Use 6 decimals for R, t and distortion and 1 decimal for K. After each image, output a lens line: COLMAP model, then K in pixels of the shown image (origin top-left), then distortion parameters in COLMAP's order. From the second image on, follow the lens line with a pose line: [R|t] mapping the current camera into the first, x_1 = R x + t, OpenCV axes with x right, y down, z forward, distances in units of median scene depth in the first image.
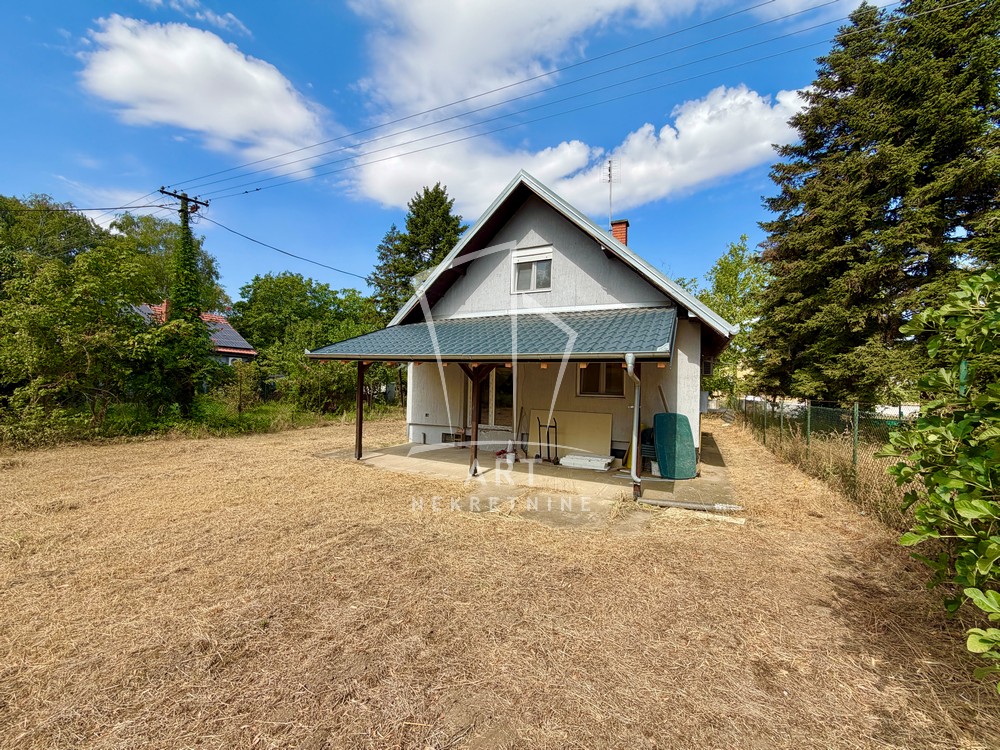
lens RADIAL K [[398.7, 0, 495.7], [0, 398.7, 376.1], [0, 0, 1]] dist [-0.000185, 0.000346]
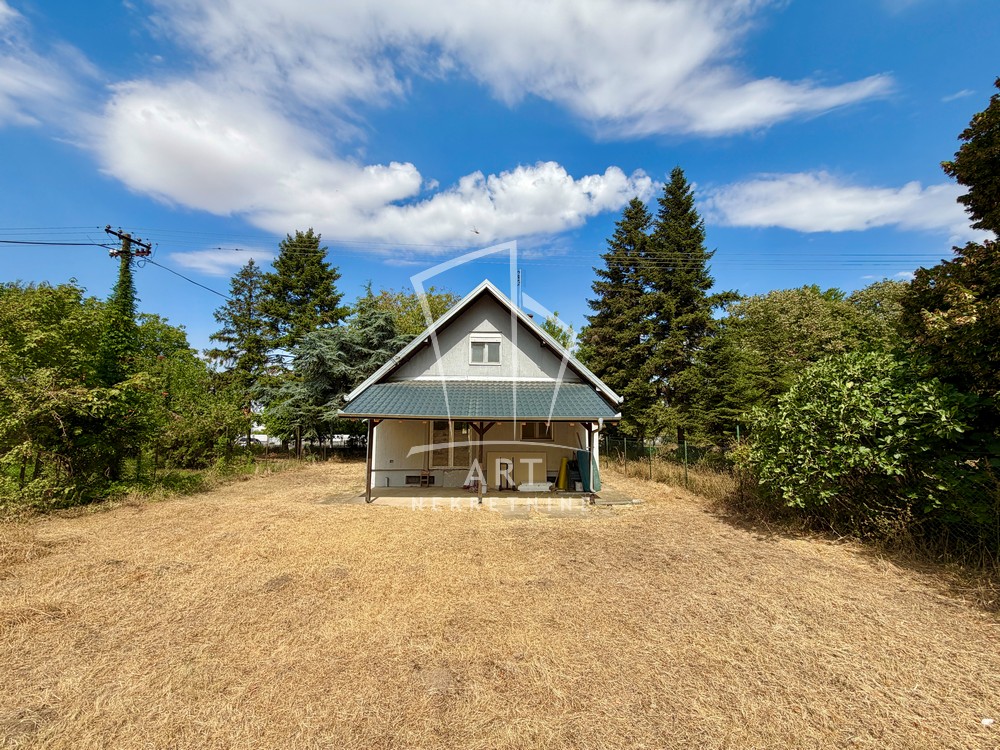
lens RADIAL K [[398.7, 0, 495.7], [0, 398.7, 376.1], [0, 0, 1]] dist [-0.000185, 0.000346]
pose [[0.887121, 0.038525, 0.459926, -0.459981], [0.005957, 0.995472, -0.094874, -0.038714], [-0.461499, 0.086904, 0.882874, -0.193396]]
